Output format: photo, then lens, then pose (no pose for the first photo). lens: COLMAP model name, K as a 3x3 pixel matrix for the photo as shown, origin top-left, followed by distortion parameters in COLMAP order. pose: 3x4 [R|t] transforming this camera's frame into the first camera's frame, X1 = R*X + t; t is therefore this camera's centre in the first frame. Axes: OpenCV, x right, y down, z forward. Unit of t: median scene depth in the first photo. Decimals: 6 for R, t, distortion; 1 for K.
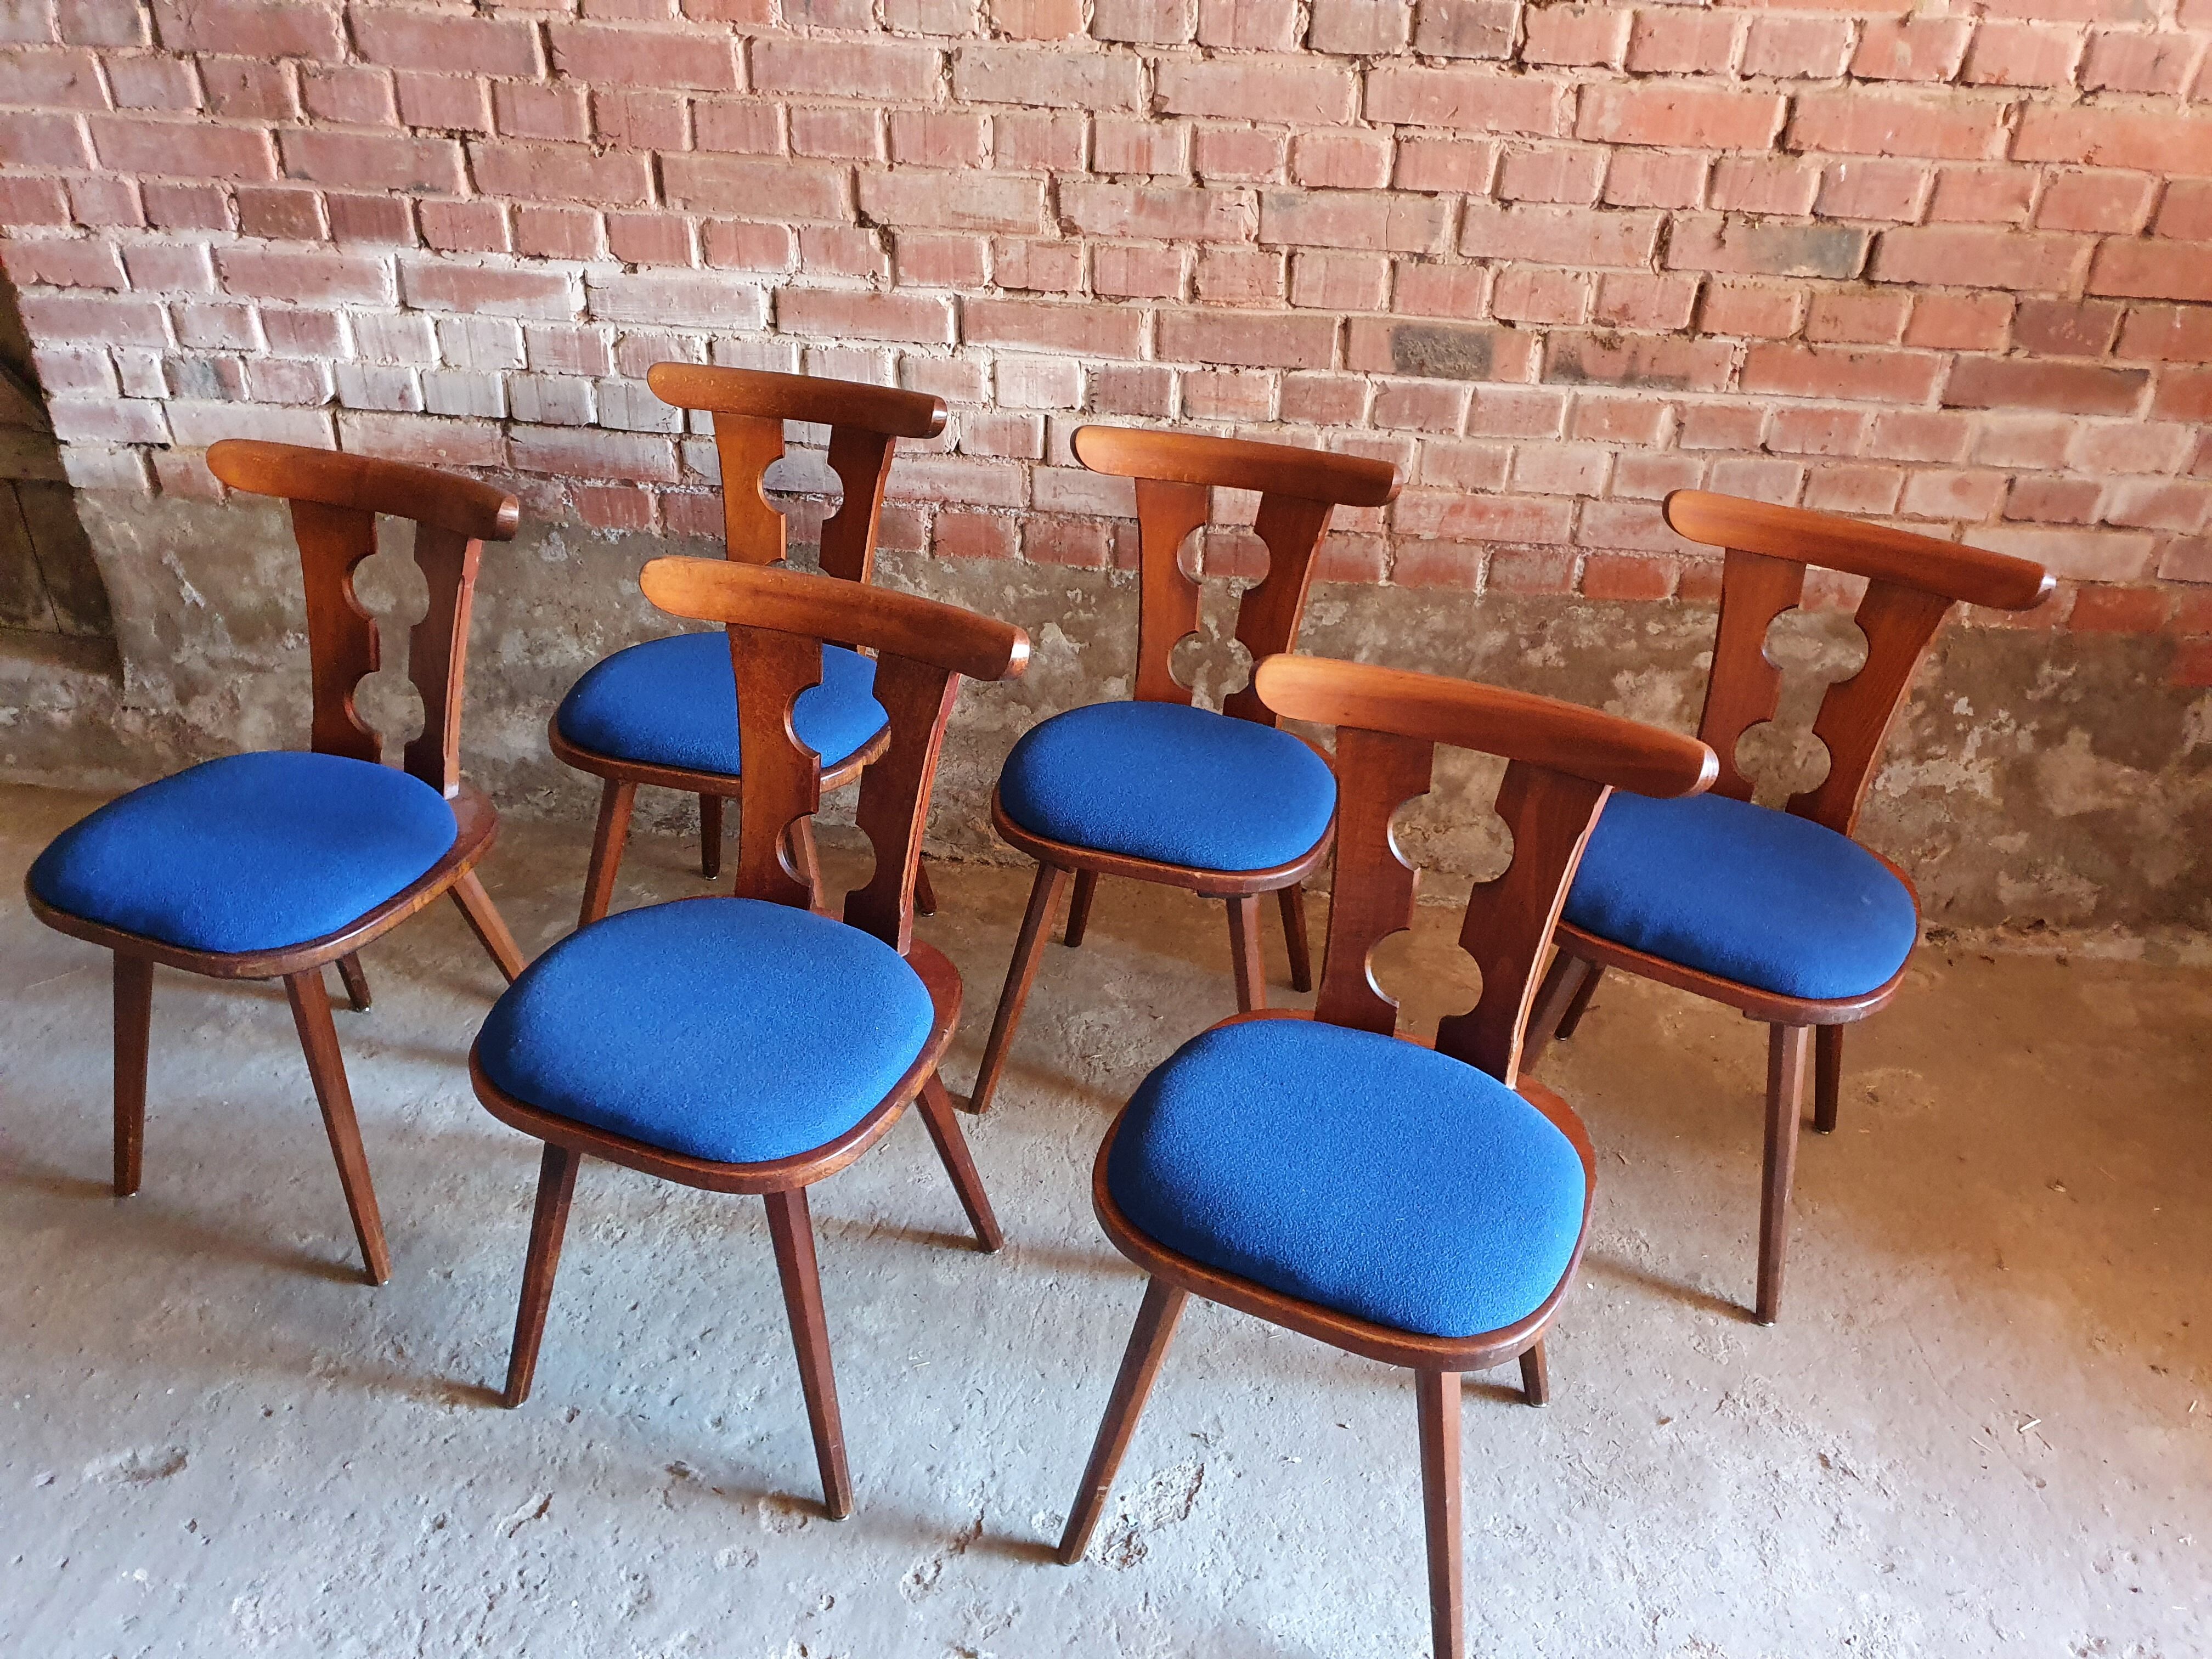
lens RADIAL K [[1737.6, 0, 1117.4], [0, 1737.6, 820.8], [0, 0, 1]] dist [-0.000548, 0.037180]
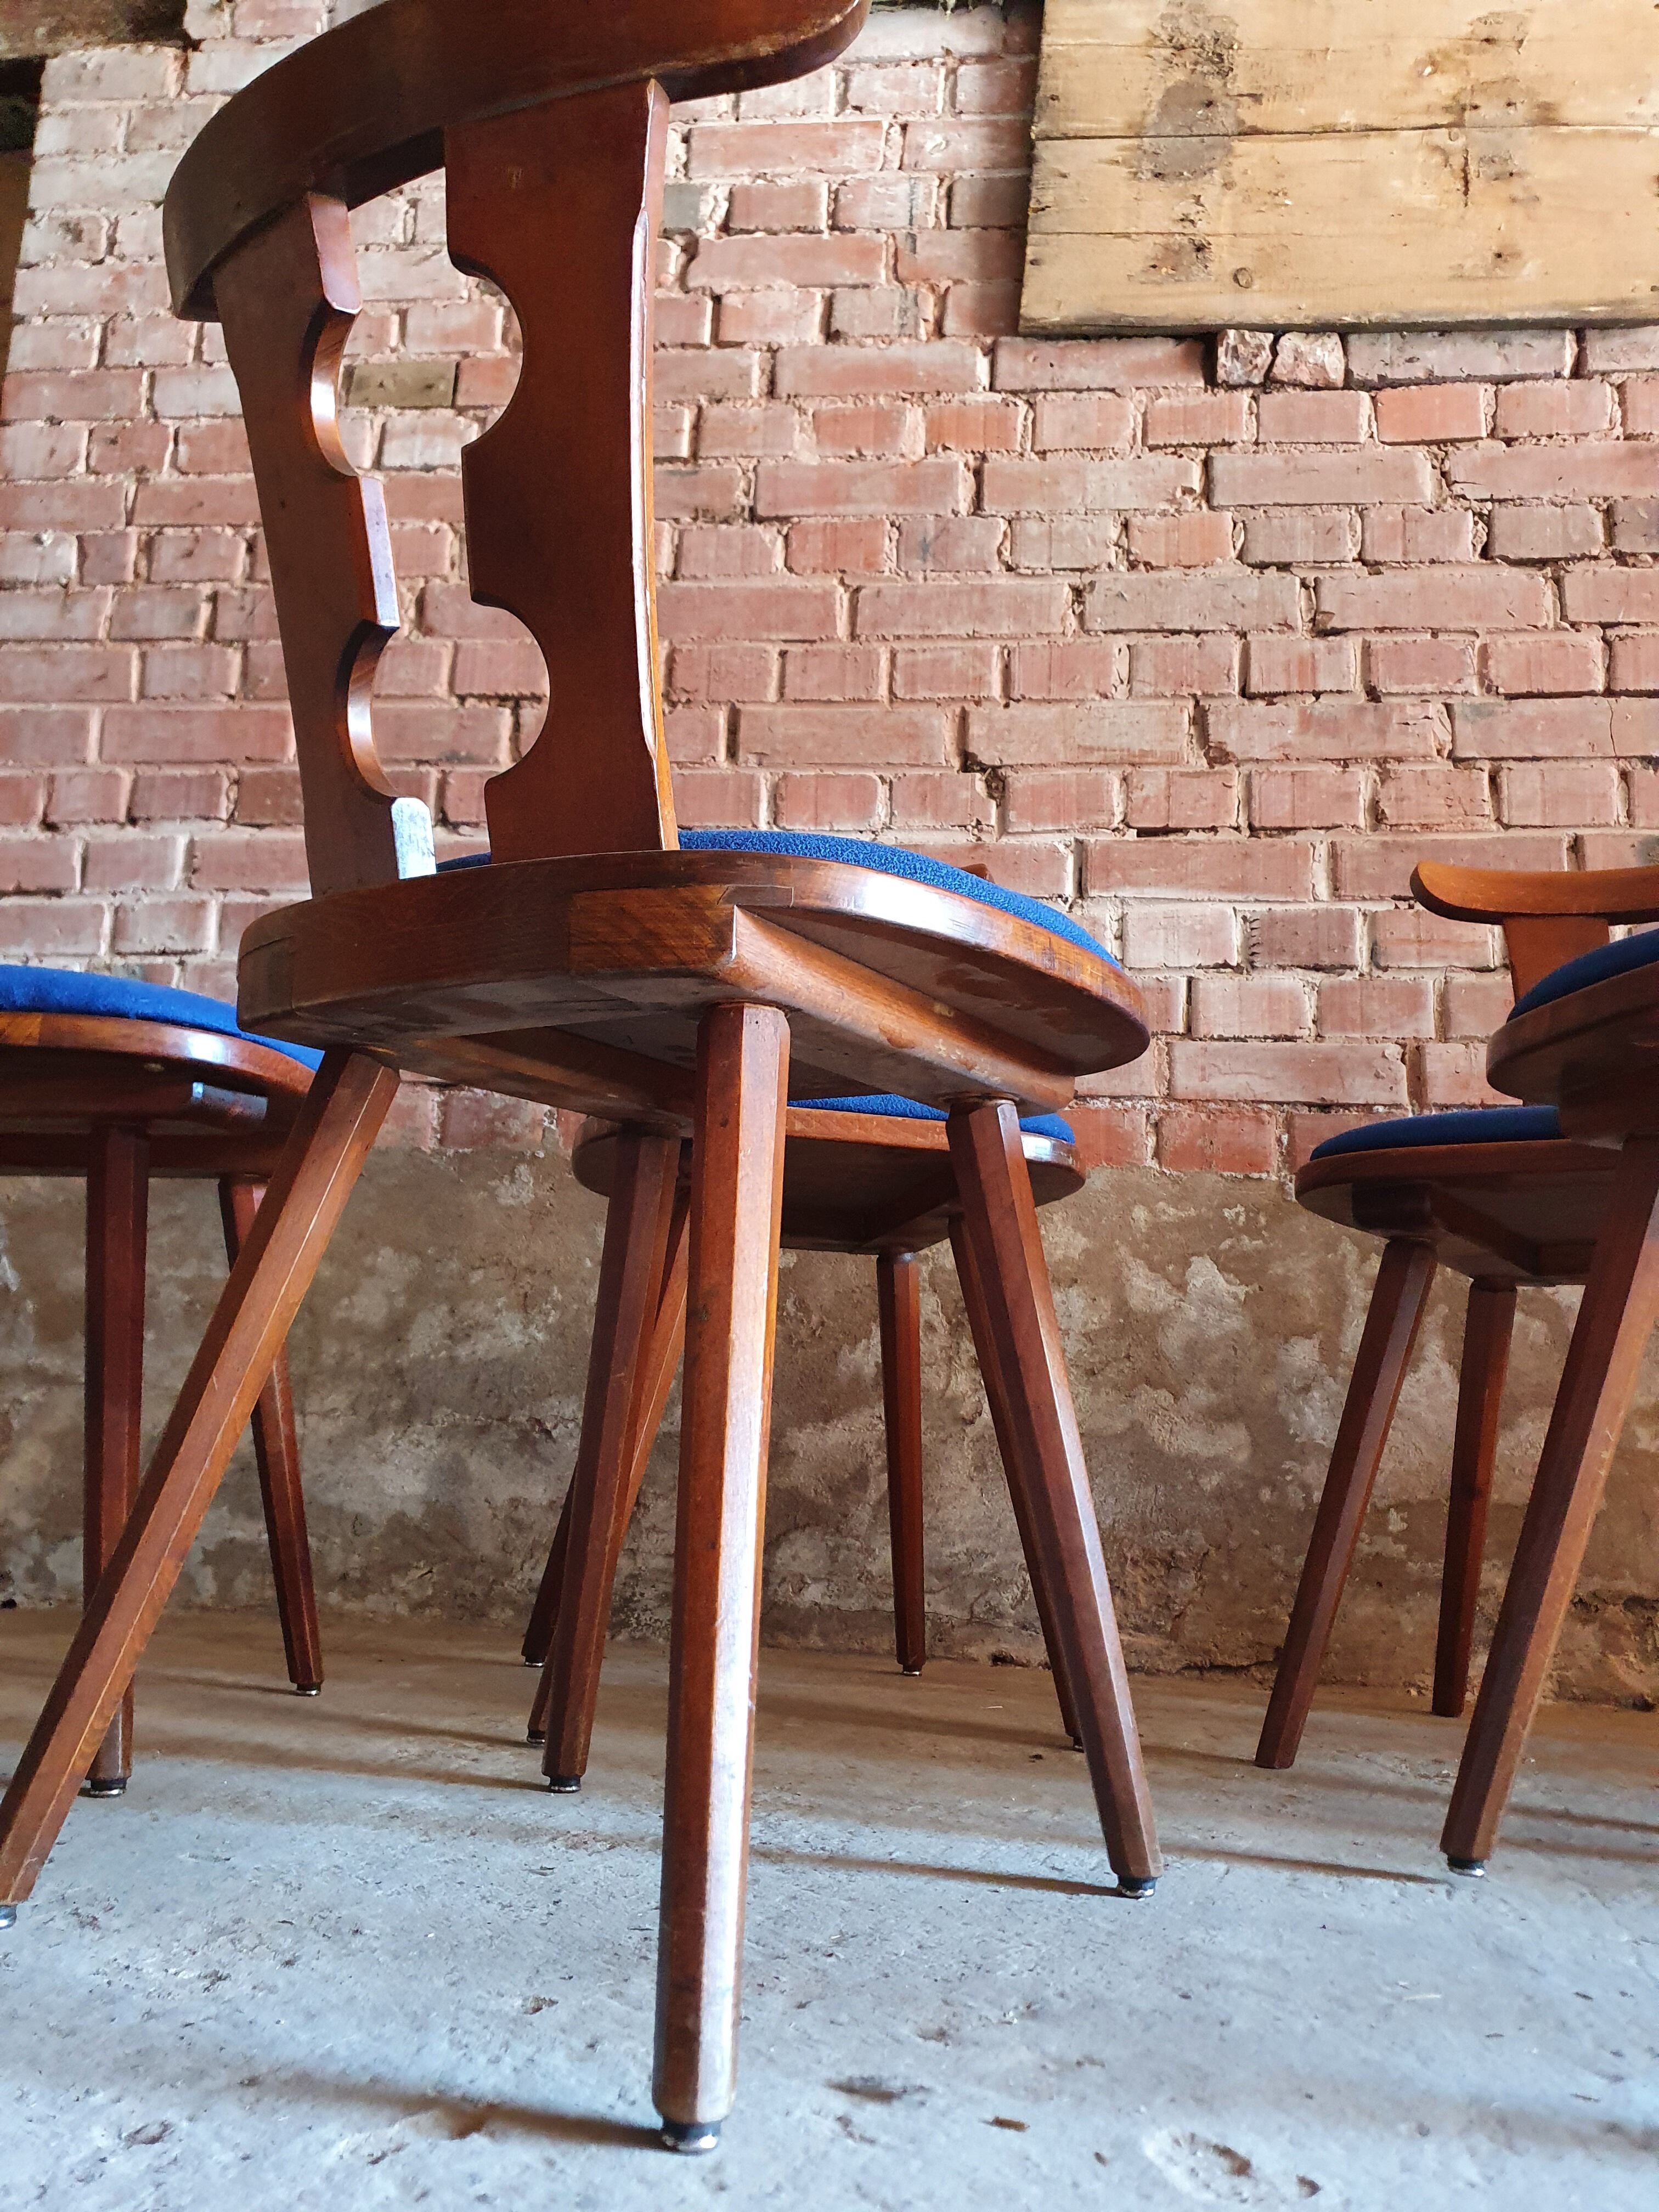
lens RADIAL K [[1737.6, 0, 834.5], [0, 1737.6, 1115.9], [0, 0, 1]] dist [-0.000548, 0.037180]
pose [[0.999724, 0.005504, -0.022833, -0.192382], [-0.019256, 0.748688, -0.662643, 0.348511], [0.013448, 0.662900, 0.748587, 0.478771]]
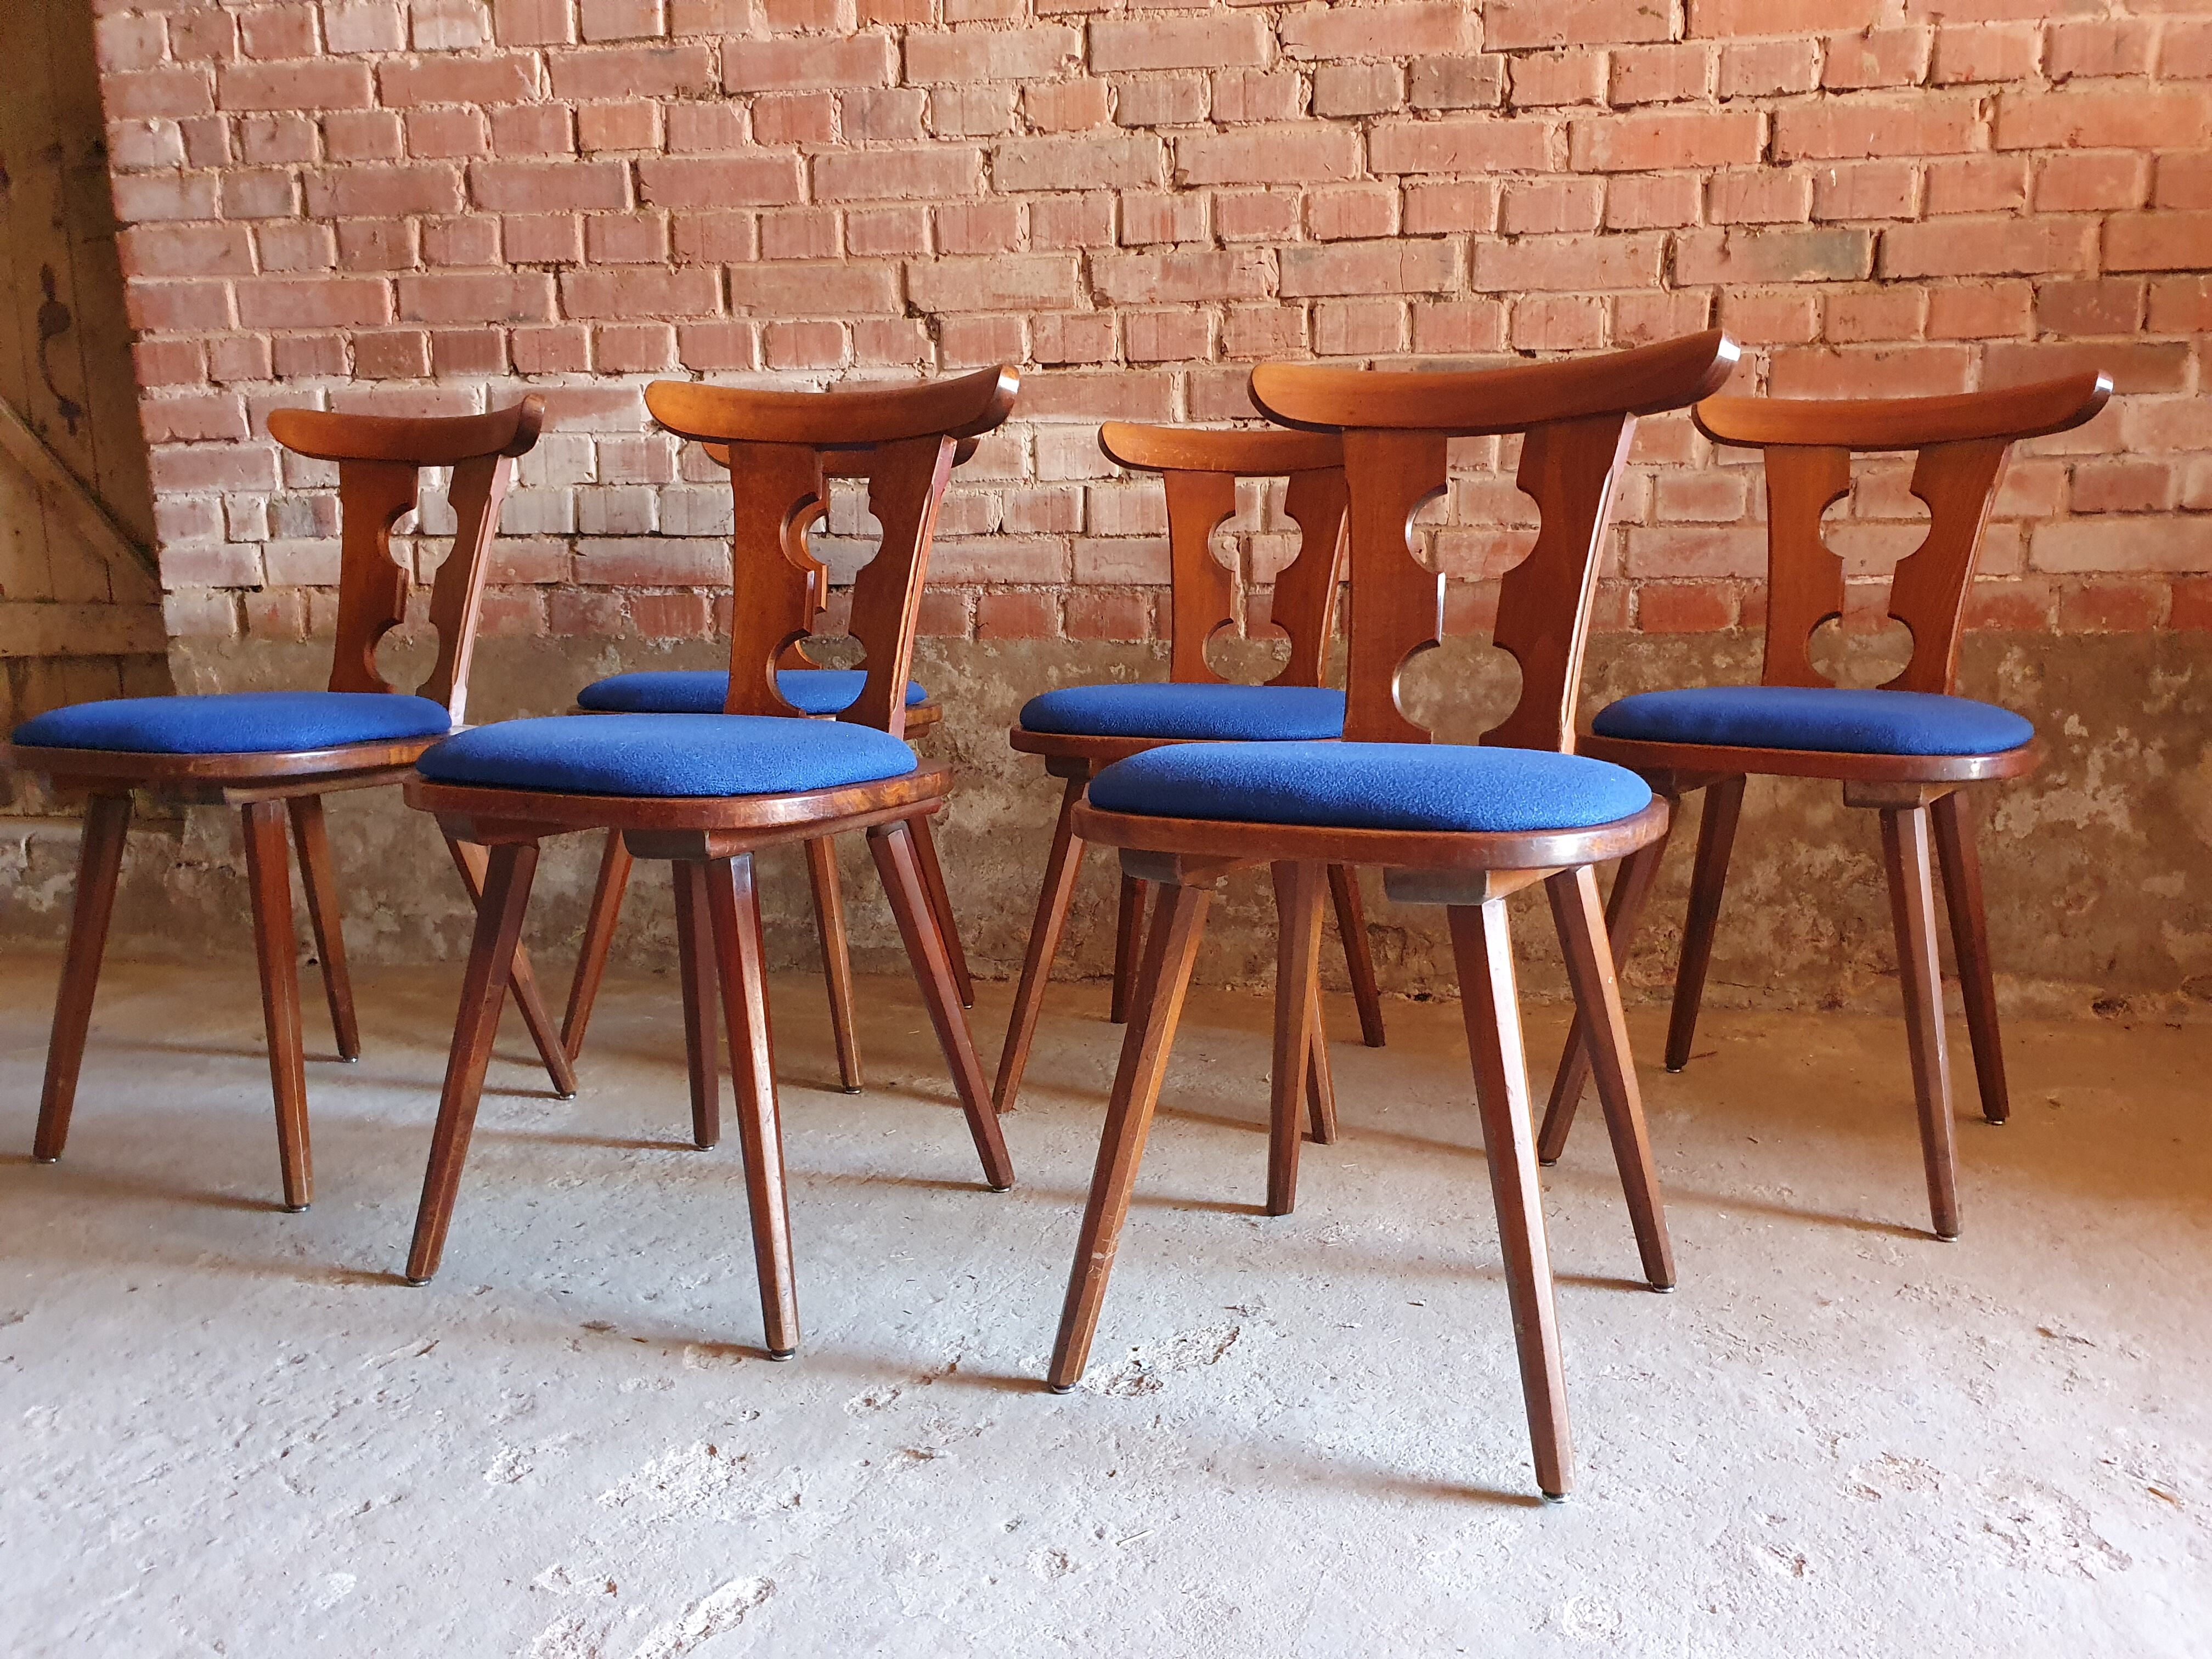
lens RADIAL K [[1737.6, 0, 1120.7], [0, 1737.6, 842.2], [0, 0, 1]] dist [-0.000548, 0.037180]
pose [[0.997045, -0.034593, -0.068588, 0.044997], [0.007106, 0.930570, -0.366044, 0.354208], [0.076488, 0.364475, 0.928066, 0.133821]]
